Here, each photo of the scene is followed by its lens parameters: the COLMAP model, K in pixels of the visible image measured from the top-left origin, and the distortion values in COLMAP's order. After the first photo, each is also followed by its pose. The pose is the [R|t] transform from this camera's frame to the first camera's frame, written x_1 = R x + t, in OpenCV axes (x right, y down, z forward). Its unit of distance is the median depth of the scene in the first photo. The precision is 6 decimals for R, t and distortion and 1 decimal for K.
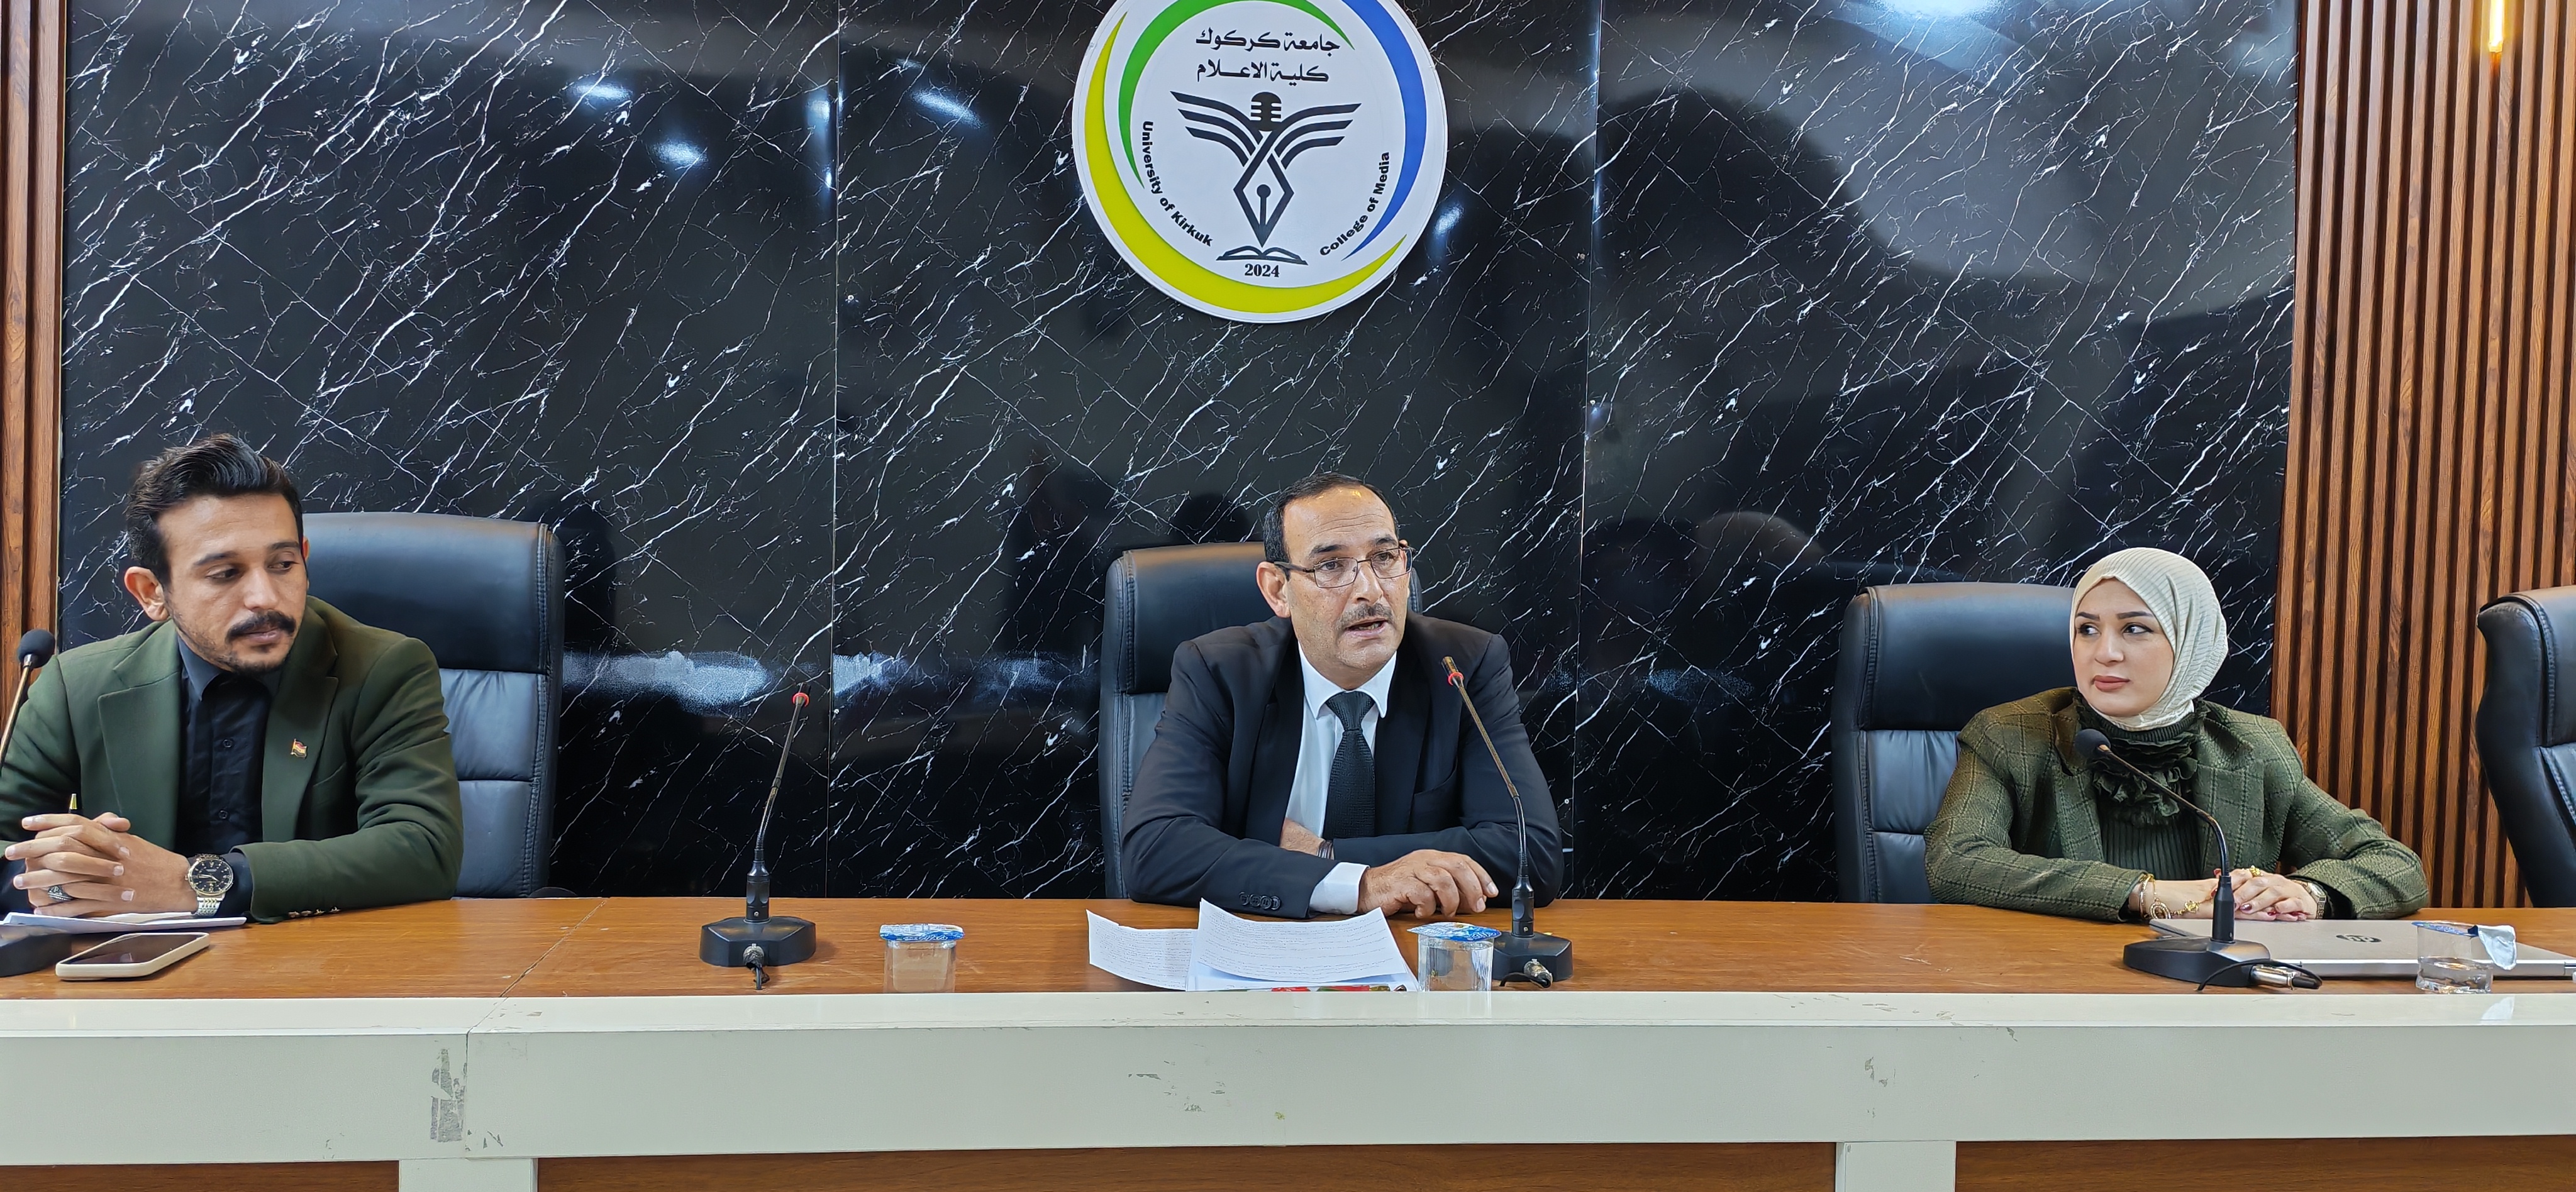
lens RADIAL K [[1959.6, 0, 1288.9], [0, 1959.6, 607.7], [0, 0, 1]] dist [0.082089, -0.098137]
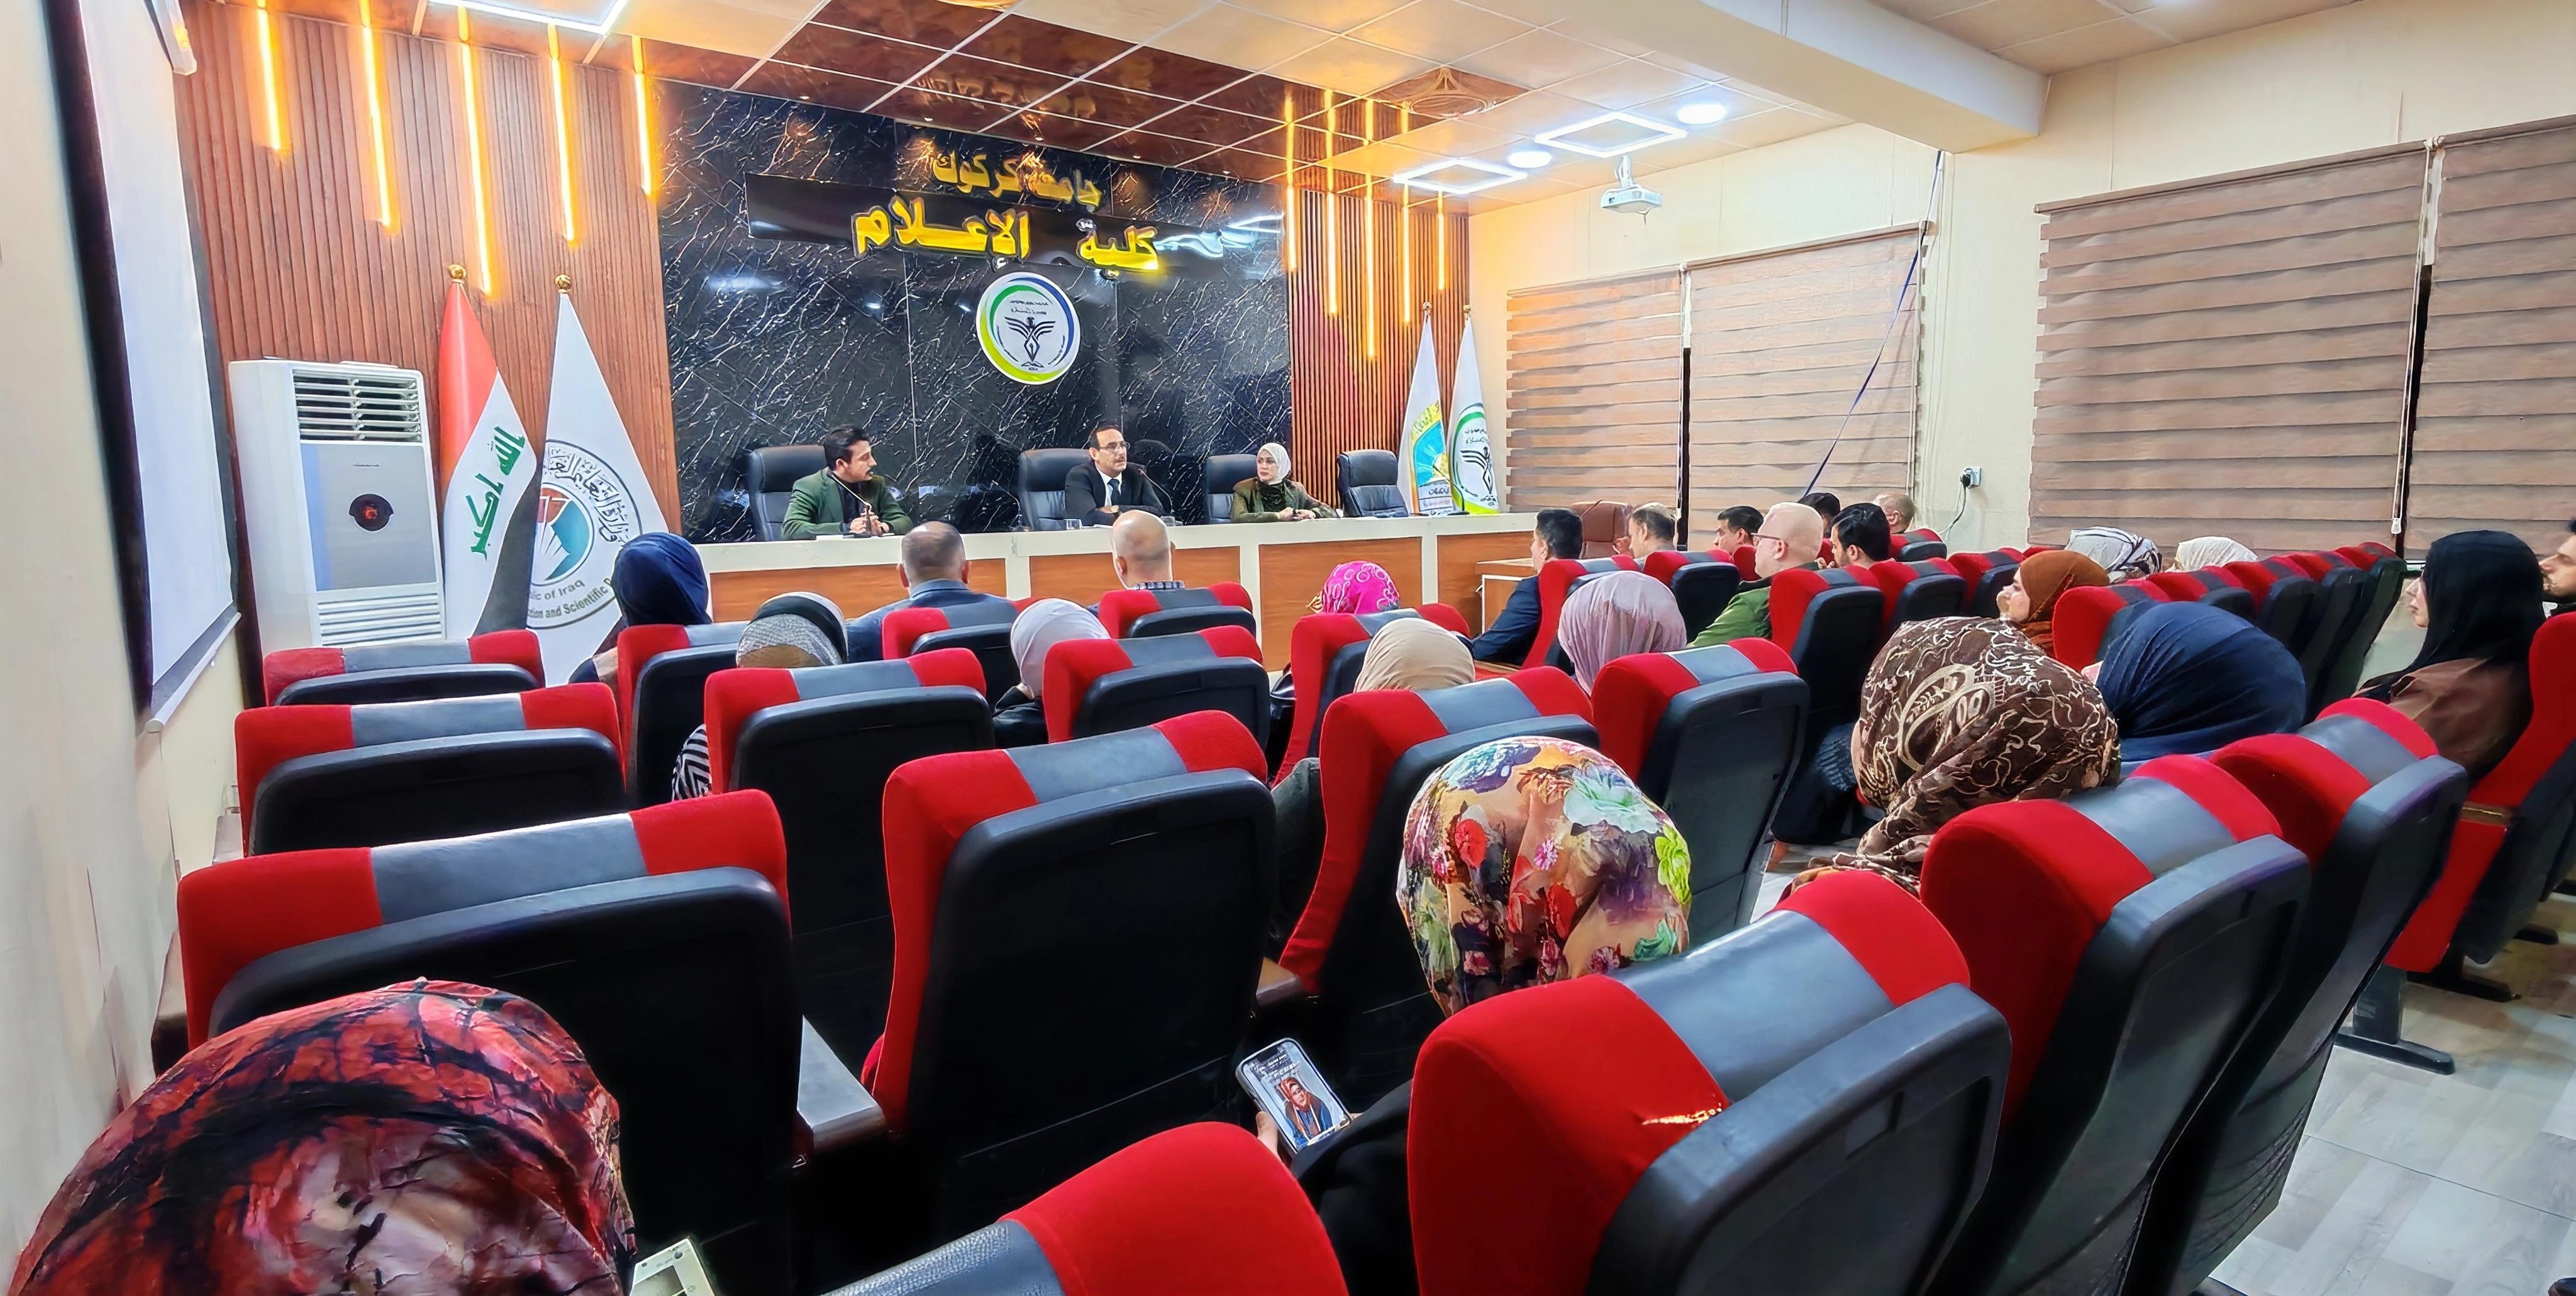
lens RADIAL K [[1285.9, 0, 1426.6], [0, 1285.9, 656.7], [0, 0, 1]] dist [-0.003711, 0.000499]
pose [[0.819863, -0.116203, 0.560644, -0.798923], [0.056892, 0.990876, 0.122179, 0.095750], [-0.569727, -0.068274, 0.818993, -1.324635]]
